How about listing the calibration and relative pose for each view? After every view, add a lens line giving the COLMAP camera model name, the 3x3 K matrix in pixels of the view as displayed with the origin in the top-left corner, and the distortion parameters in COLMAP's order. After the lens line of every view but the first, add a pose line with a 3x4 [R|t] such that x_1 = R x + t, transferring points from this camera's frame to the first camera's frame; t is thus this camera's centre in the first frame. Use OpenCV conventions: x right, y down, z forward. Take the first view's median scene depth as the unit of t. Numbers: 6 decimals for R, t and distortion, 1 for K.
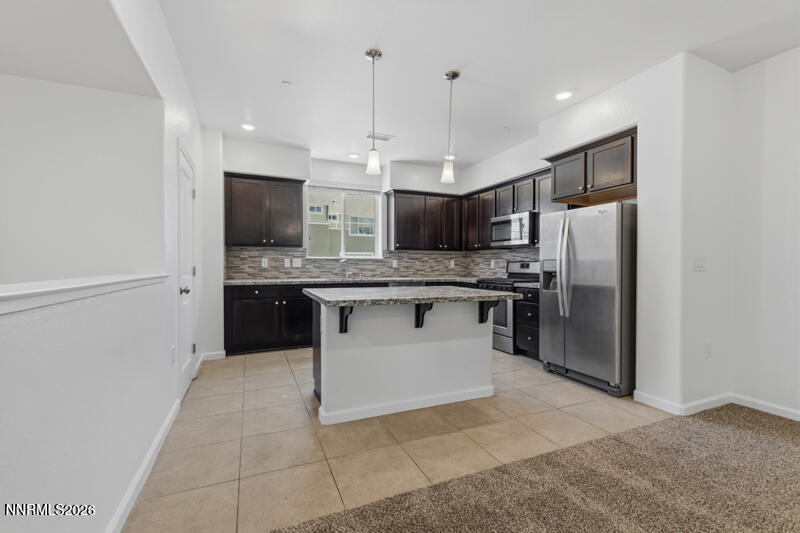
lens RADIAL K [[350.9, 0, 405.2], [0, 350.9, 269.7], [0, 0, 1]] dist [-0.002623, -0.000758]
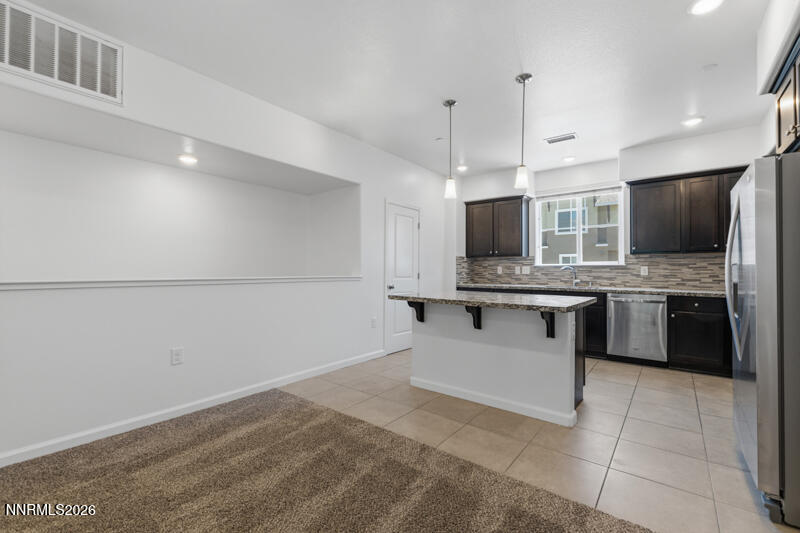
lens RADIAL K [[350.9, 0, 398.8], [0, 350.9, 267.9], [0, 0, 1]] dist [-0.002623, -0.000758]
pose [[0.462527, -0.007061, -0.886577, 0.504227], [-0.016977, 0.999714, -0.016819, -0.001682], [0.886442, 0.022831, 0.462275, 0.147363]]
